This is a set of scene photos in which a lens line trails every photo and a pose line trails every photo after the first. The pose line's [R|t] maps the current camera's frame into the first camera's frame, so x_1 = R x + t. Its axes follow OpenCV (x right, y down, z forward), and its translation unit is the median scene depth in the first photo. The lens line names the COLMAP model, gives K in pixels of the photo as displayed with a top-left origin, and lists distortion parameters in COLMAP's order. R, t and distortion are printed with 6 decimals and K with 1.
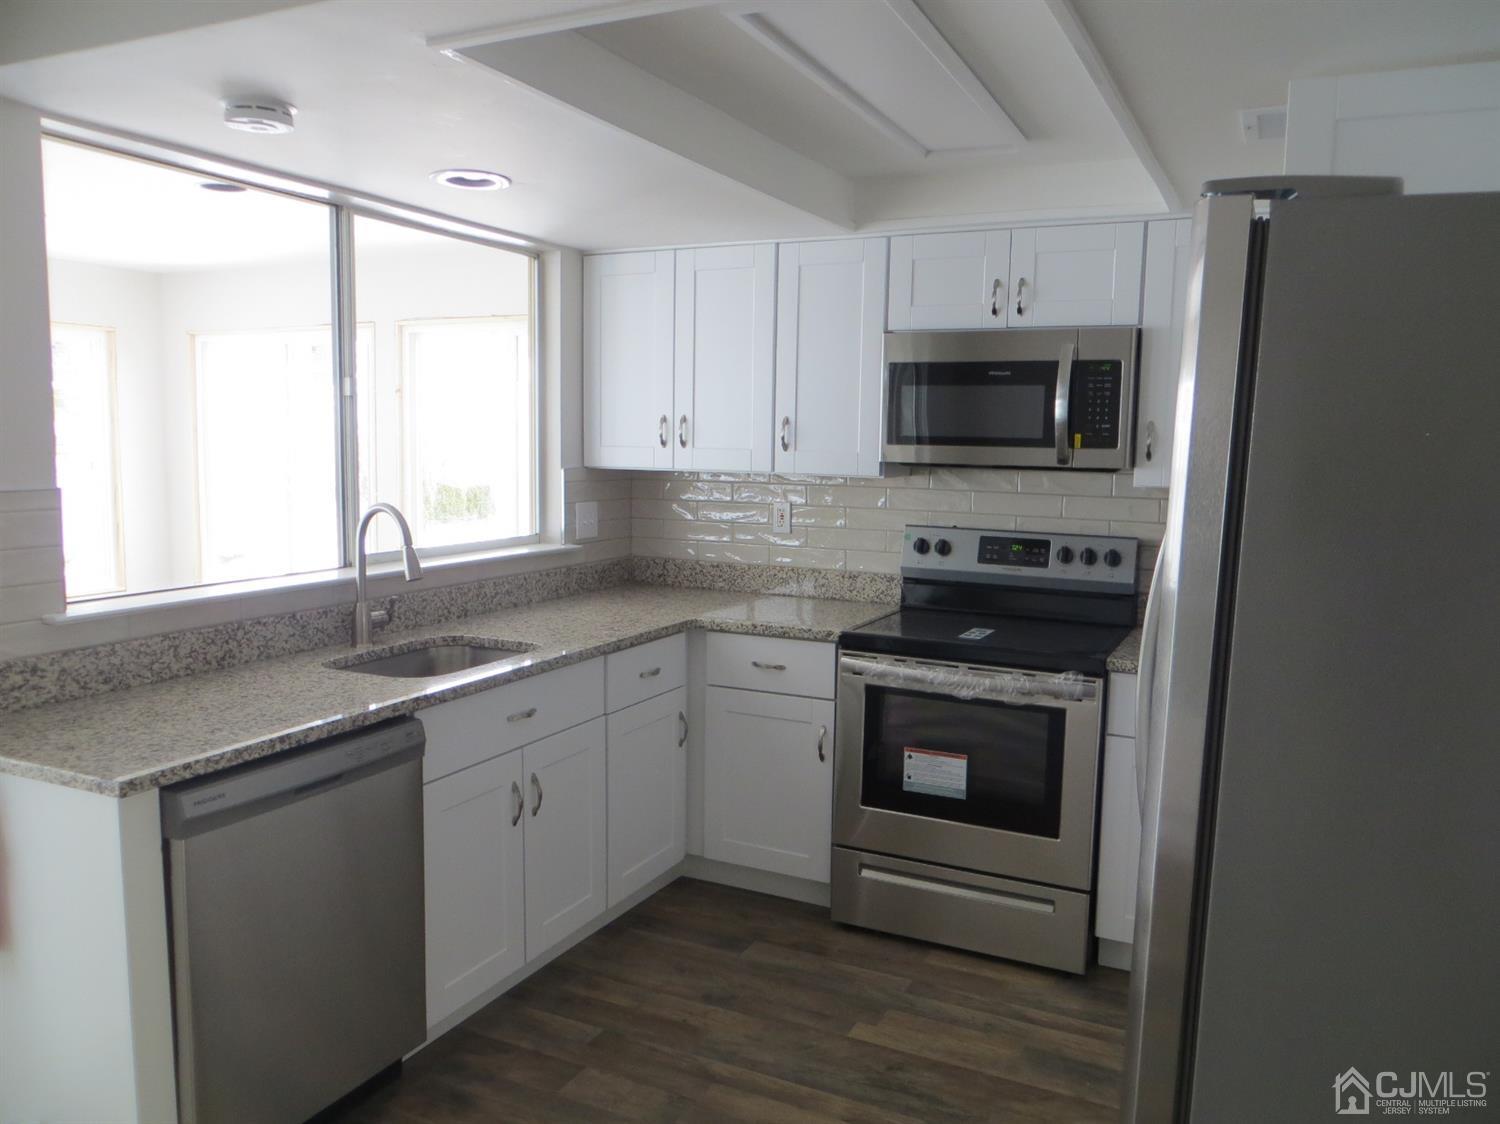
lens RADIAL K [[1132.0, 0, 750.0], [0, 1132.0, 562.0], [0, 0, 1]] dist [0.014322, 0.002111]
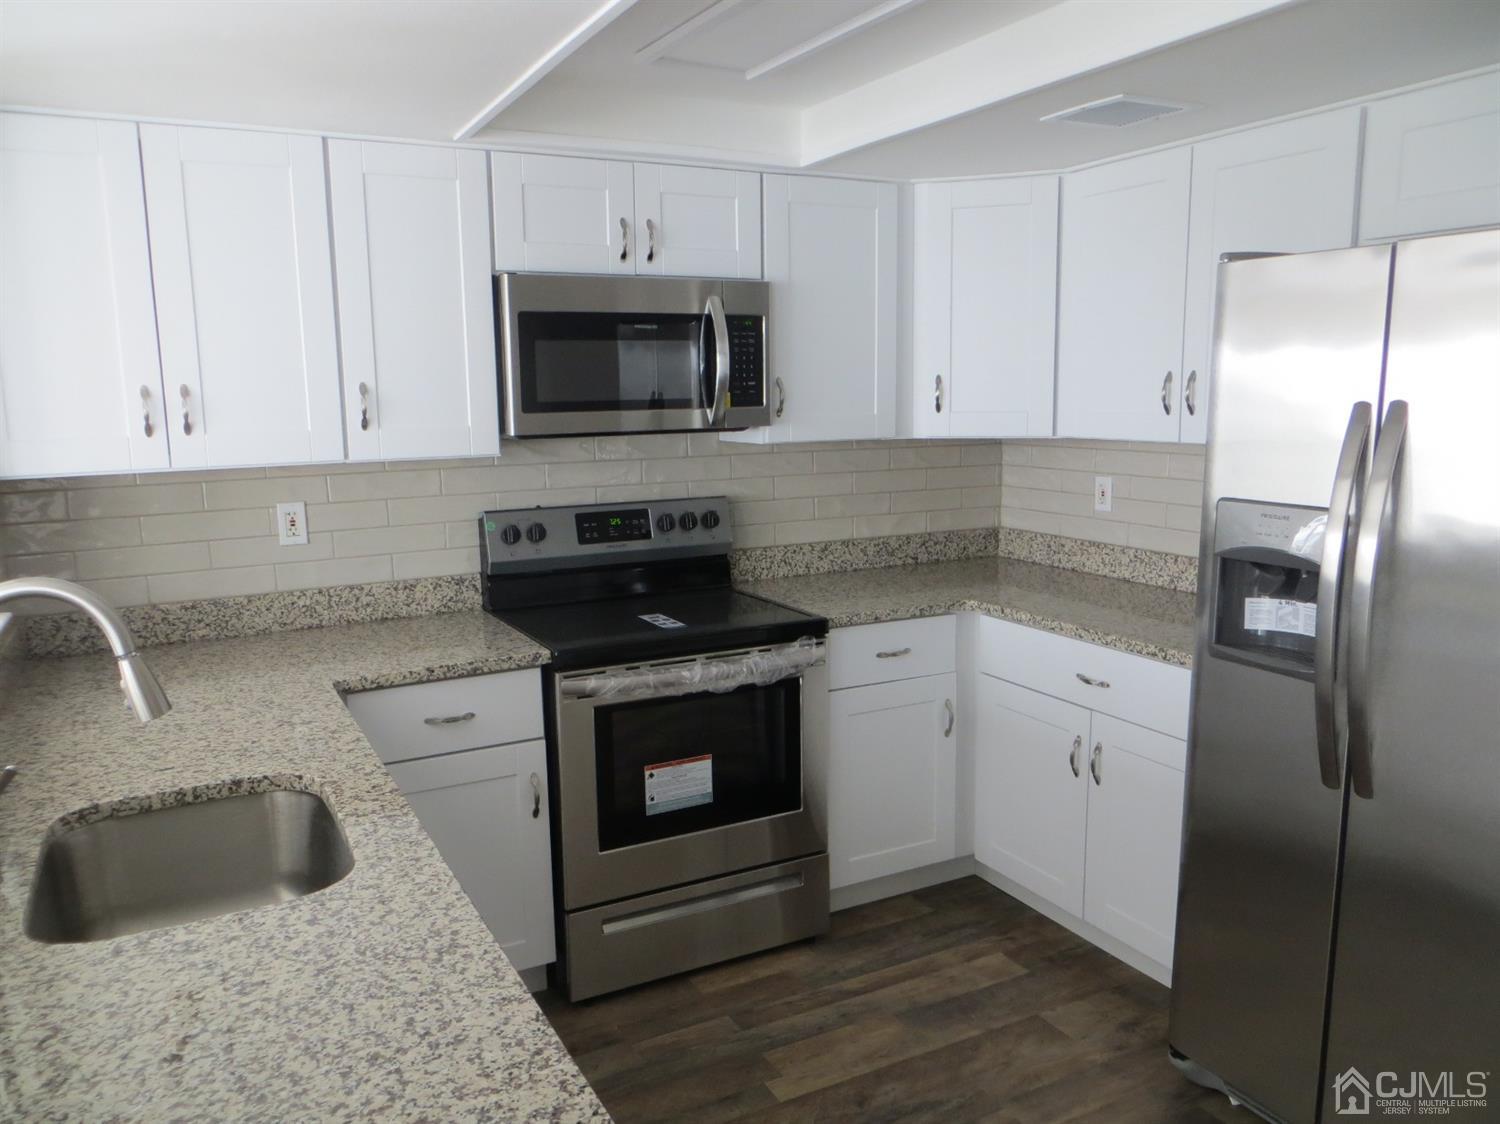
lens RADIAL K [[1137.1, 0, 732.6], [0, 1137.1, 562.8], [0, 0, 1]] dist [0.005597, -0.002667]
pose [[0.597346, -0.150412, 0.787753, -0.467835], [0.121218, 0.987903, 0.096710, -0.062081], [-0.792770, 0.037721, 0.608353, 0.412723]]
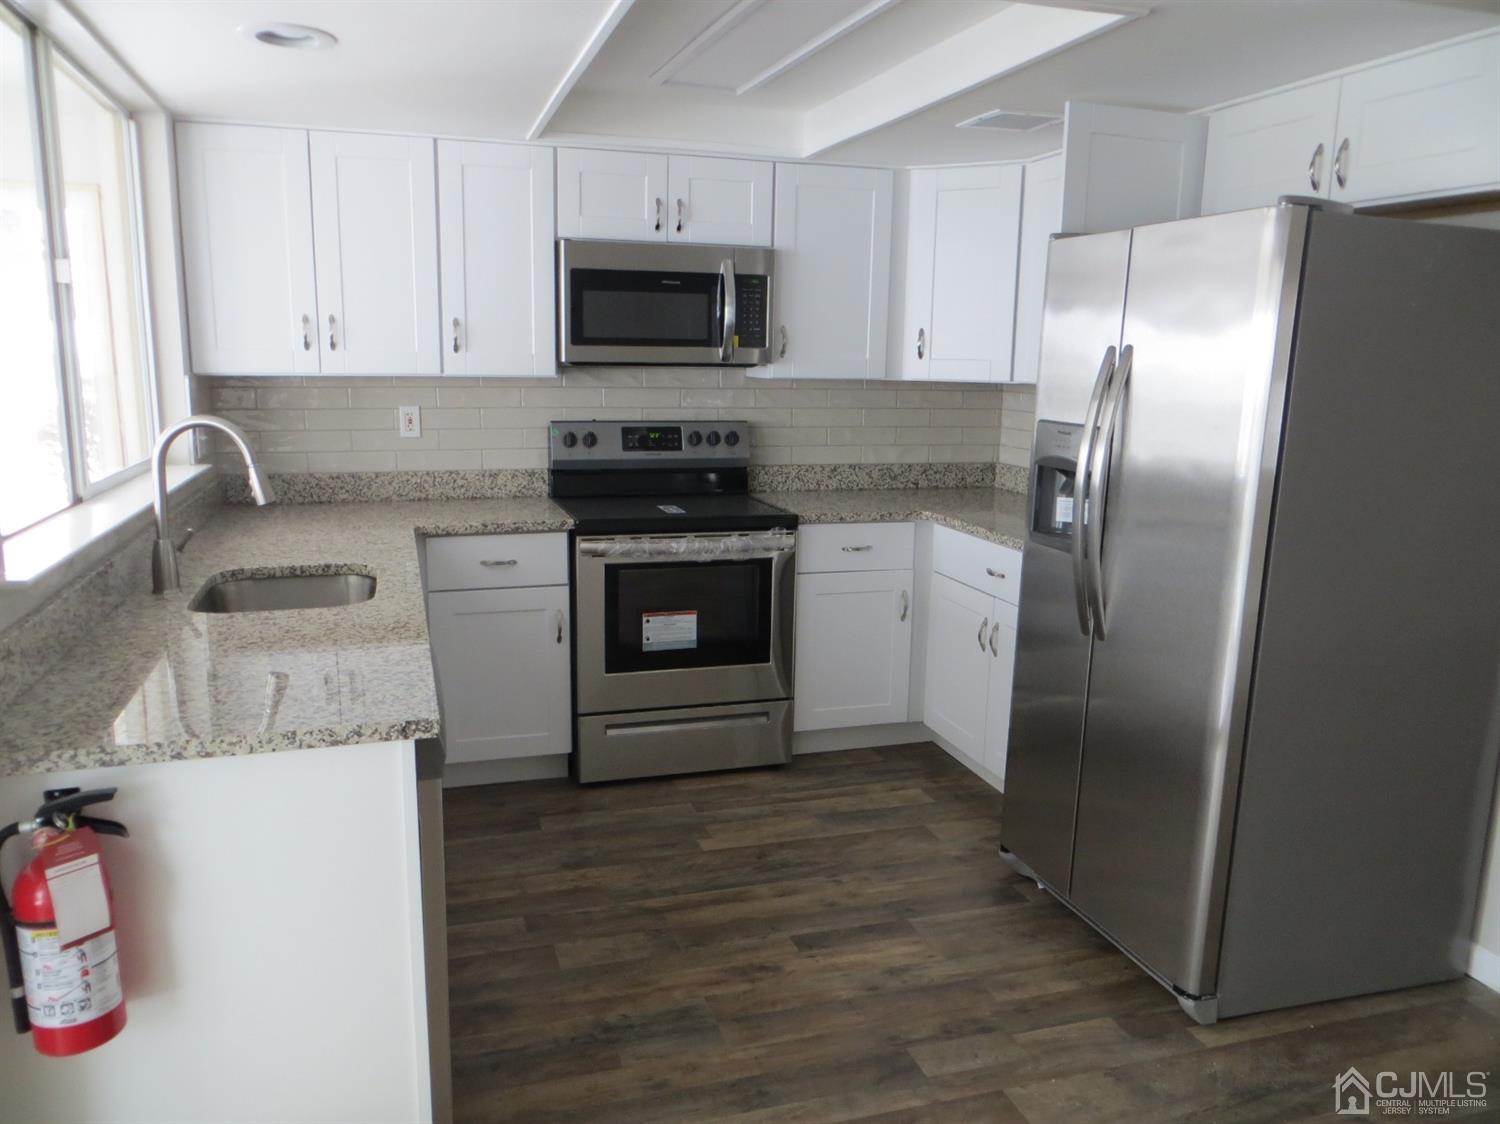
lens RADIAL K [[1133.7, 0, 727.8], [0, 1133.7, 557.4], [0, 0, 1]] dist [0.007889, 0.002258]
pose [[0.734180, -0.128572, 0.666670, -0.543256], [0.076957, 0.991337, 0.106436, -0.007241], [-0.674579, -0.026838, 0.737715, 0.101909]]
